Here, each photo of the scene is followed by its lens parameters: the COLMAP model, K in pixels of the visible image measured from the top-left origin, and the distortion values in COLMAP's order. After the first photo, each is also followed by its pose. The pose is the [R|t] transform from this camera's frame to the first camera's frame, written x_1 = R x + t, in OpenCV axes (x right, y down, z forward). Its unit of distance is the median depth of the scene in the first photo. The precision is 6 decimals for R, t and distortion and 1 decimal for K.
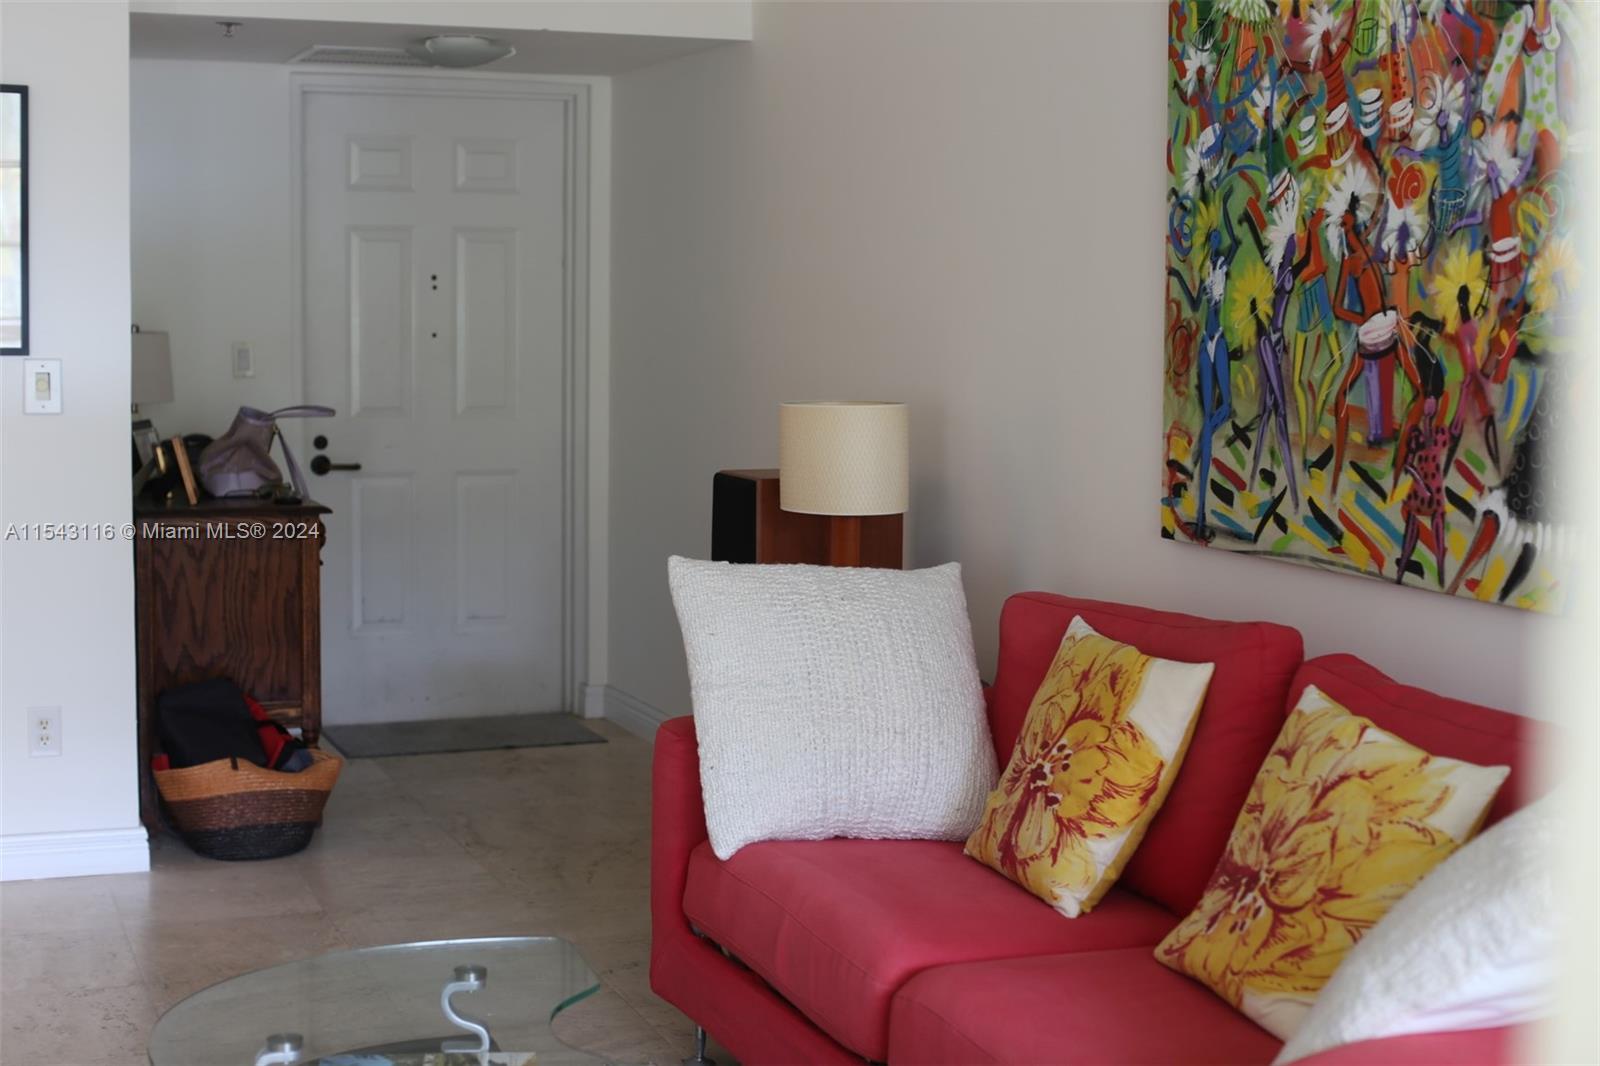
lens RADIAL K [[2337.8, 0, 800.0], [0, 2337.8, 533.0], [0, 0, 1]] dist [-0.178509, 0.396286]
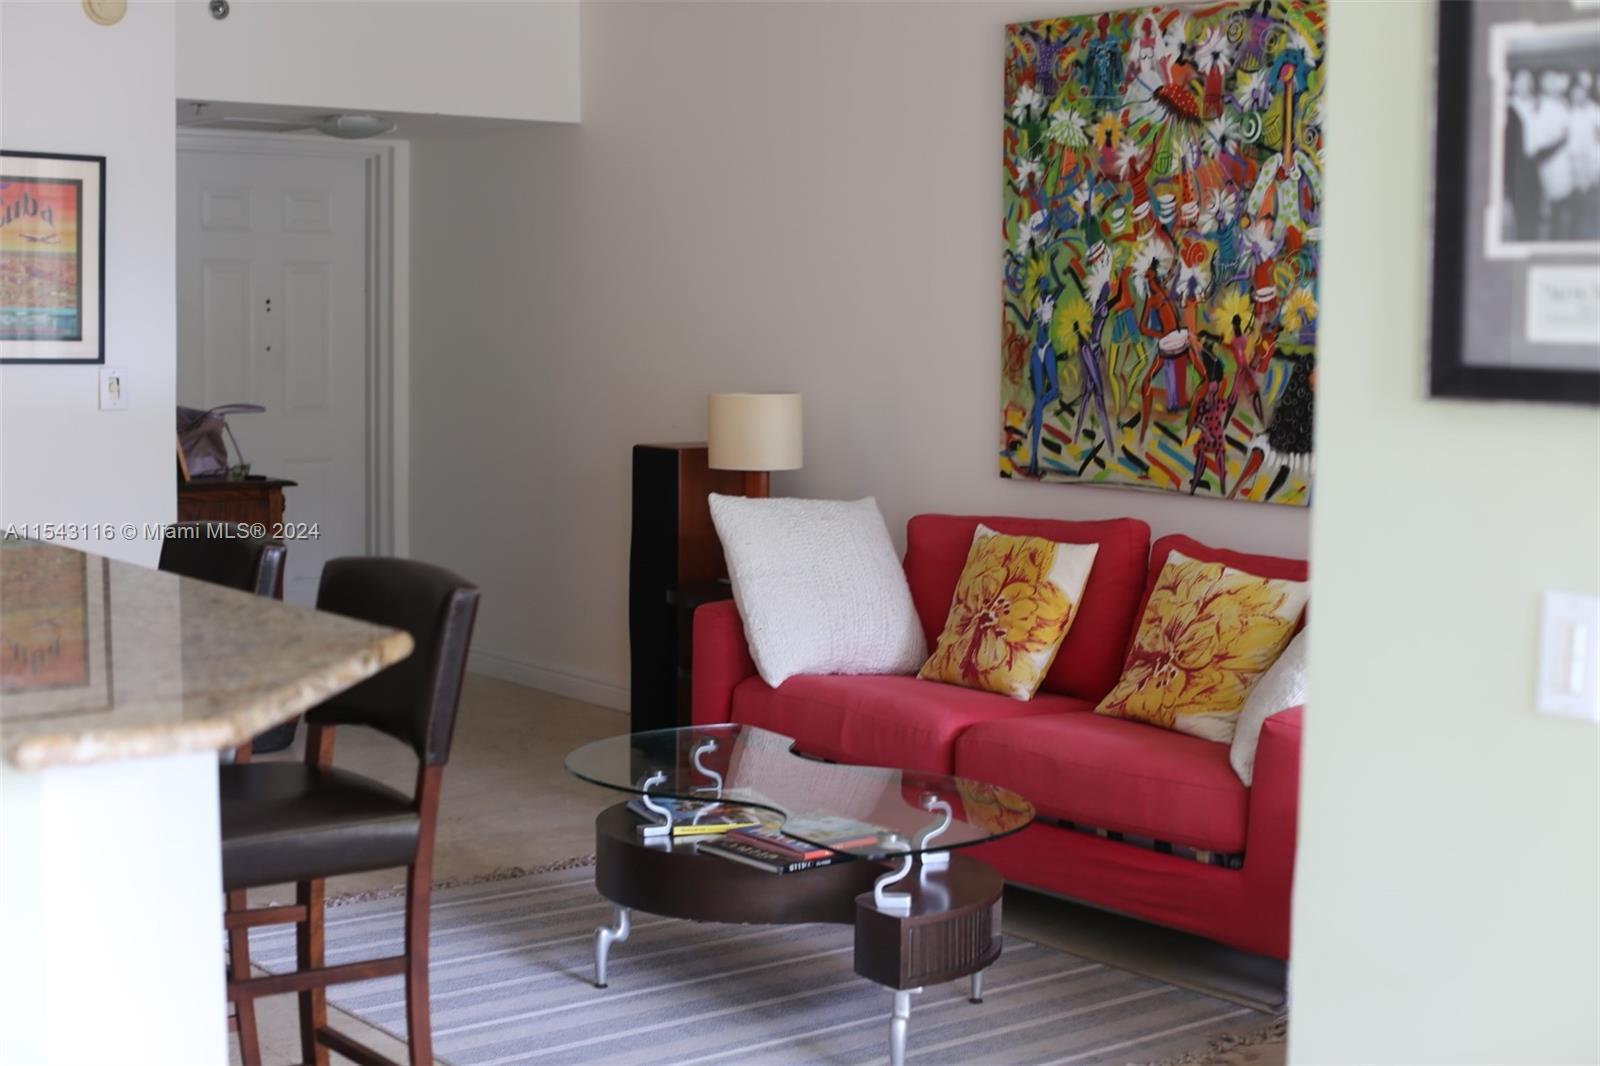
lens RADIAL K [[2337.8, 0, 800.0], [0, 2337.8, 533.0], [0, 0, 1]] dist [-0.178509, 0.396286]
pose [[0.960450, -0.025608, 0.277273, -0.479523], [0.026949, 0.999636, -0.001027, 0.044059], [-0.277146, 0.008459, 0.960791, -0.526220]]
